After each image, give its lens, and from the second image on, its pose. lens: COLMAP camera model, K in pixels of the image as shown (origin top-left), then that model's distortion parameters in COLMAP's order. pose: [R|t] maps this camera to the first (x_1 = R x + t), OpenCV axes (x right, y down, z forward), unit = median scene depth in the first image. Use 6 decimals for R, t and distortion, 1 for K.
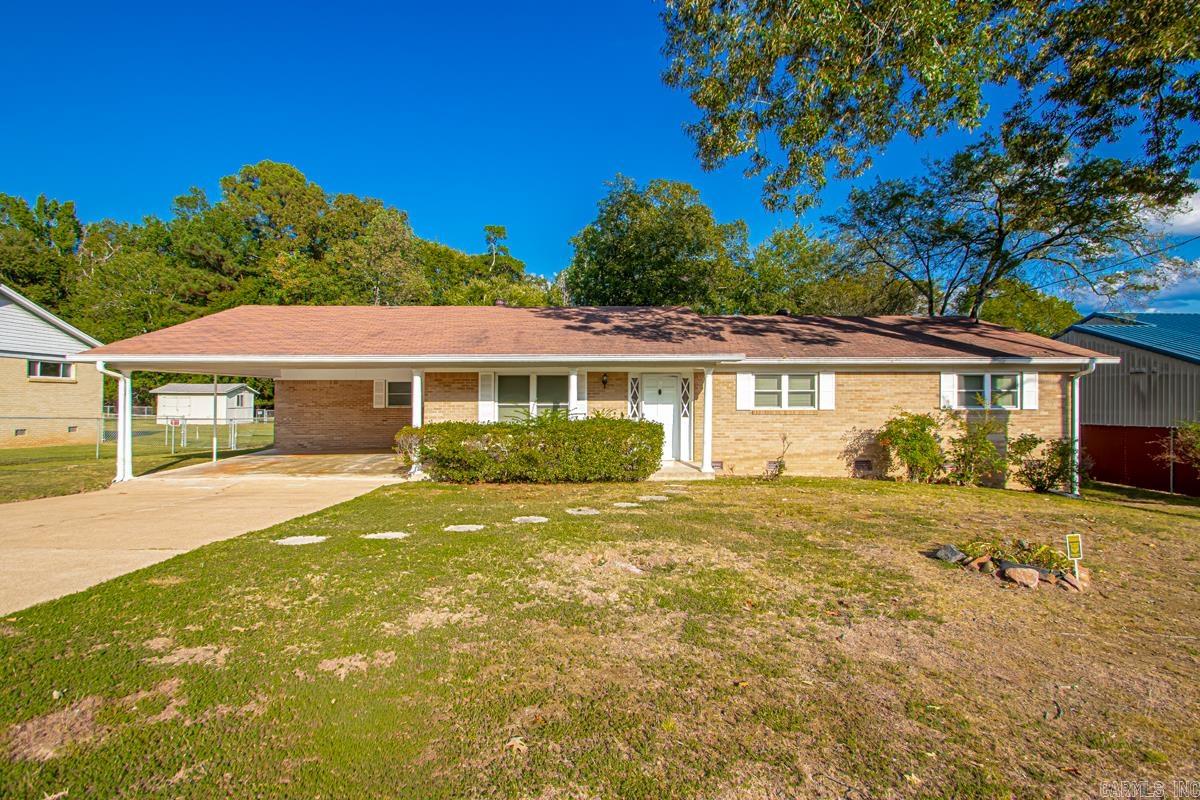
lens RADIAL K [[572.0, 0, 596.4], [0, 572.0, 397.2], [0, 0, 1]] dist [-0.000551, -0.000614]
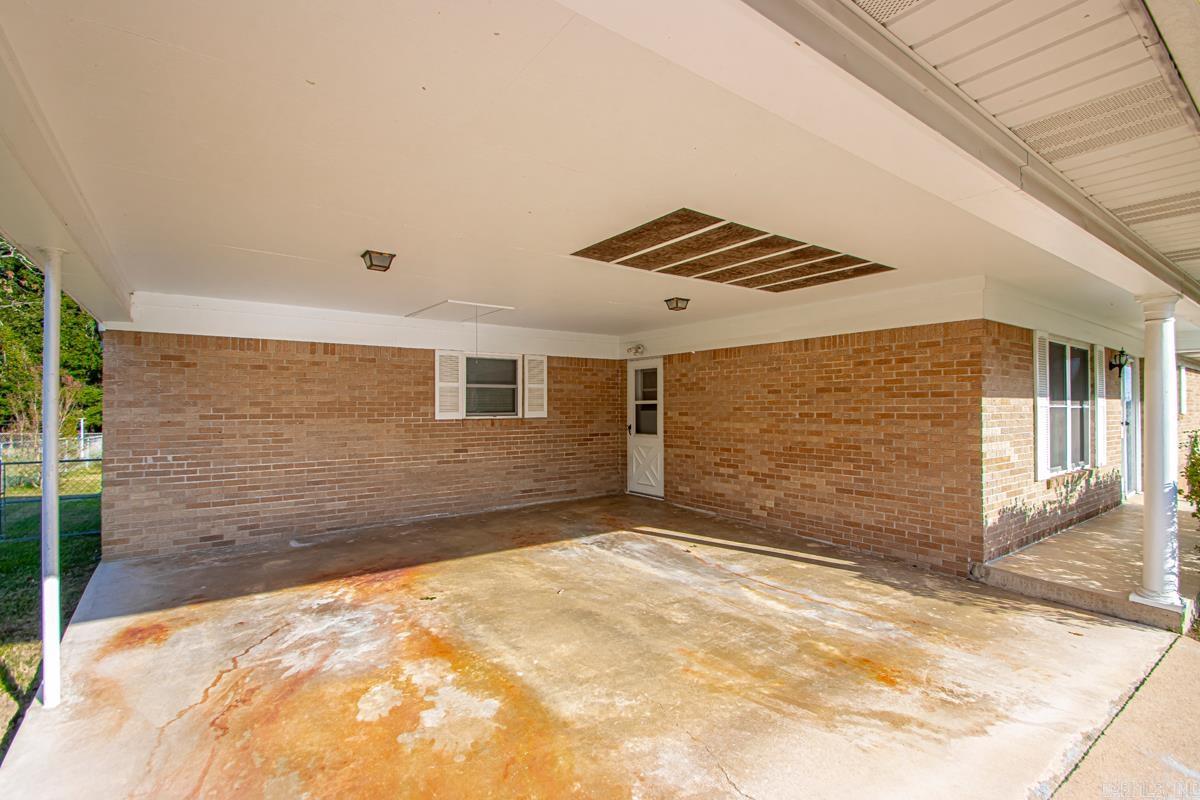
lens RADIAL K [[556.4, 0, 611.3], [0, 556.4, 405.7], [0, 0, 1]] dist [0.005249, -0.010724]
pose [[0.815307, 0.002016, 0.579025, -0.692479], [0.000646, 0.999990, -0.004390, 0.014304], [-0.579028, 0.003953, 0.815298, 0.828437]]
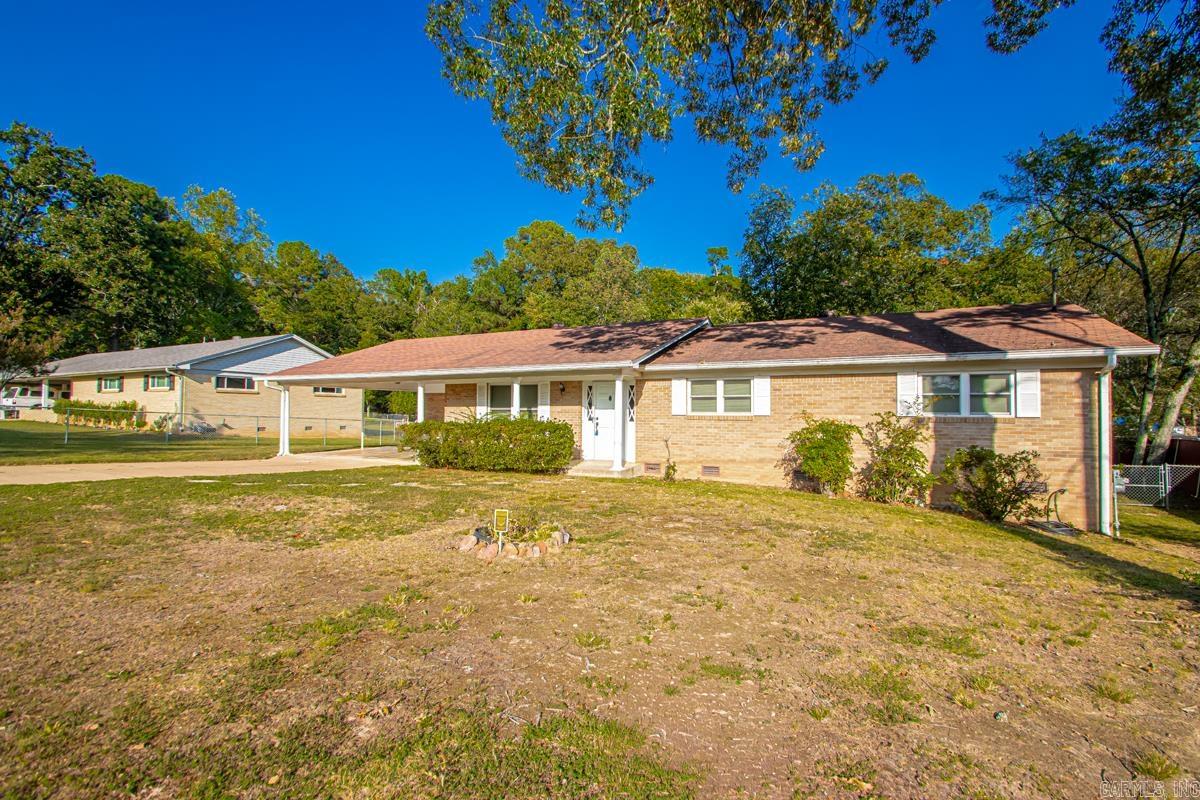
lens RADIAL K [[556.4, 0, 611.3], [0, 556.4, 405.7], [0, 0, 1]] dist [0.005249, -0.010724]
pose [[0.881136, -0.000544, -0.472862, 0.619015], [-0.006136, 0.999902, -0.012585, 0.018793], [0.472823, 0.013990, 0.881046, 0.058507]]
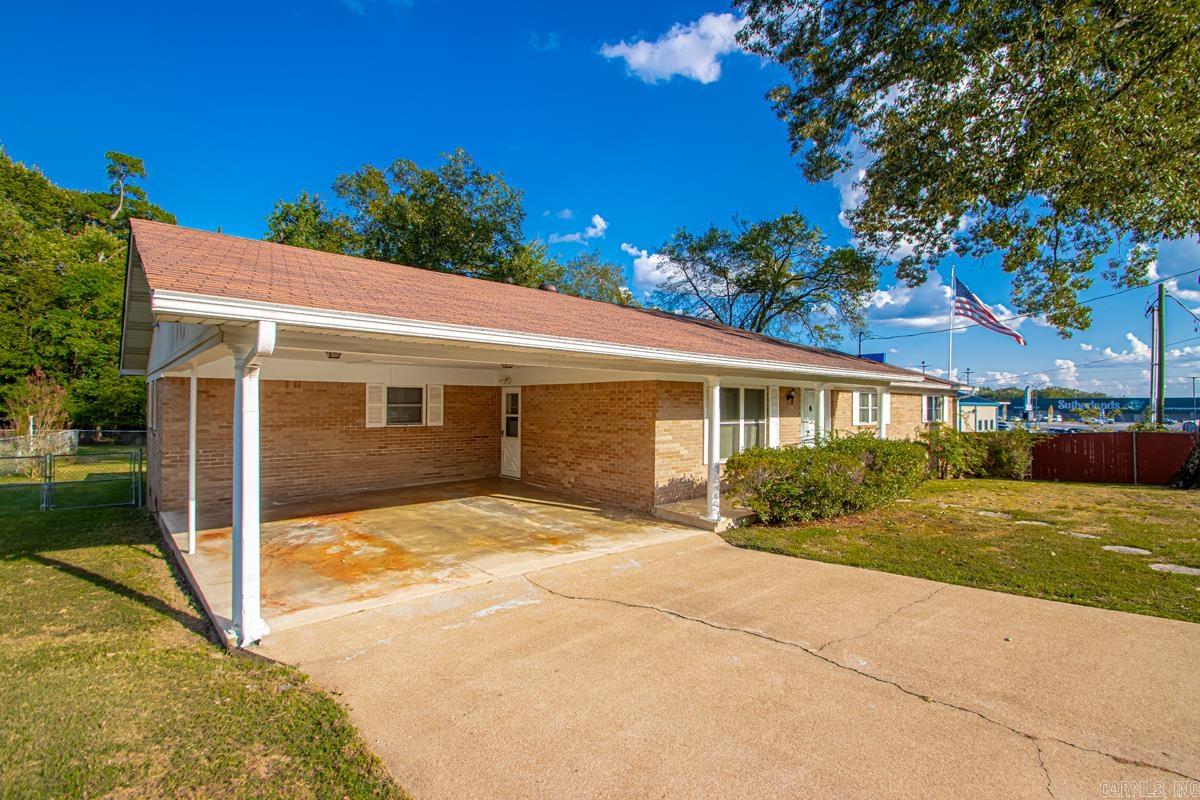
lens RADIAL K [[556.4, 0, 611.3], [0, 556.4, 405.7], [0, 0, 1]] dist [0.005249, -0.010724]
pose [[0.757010, 0.006761, 0.653369, -0.785657], [-0.009022, 0.999959, 0.000106, -0.010467], [-0.653341, -0.005975, 0.757040, 0.496557]]
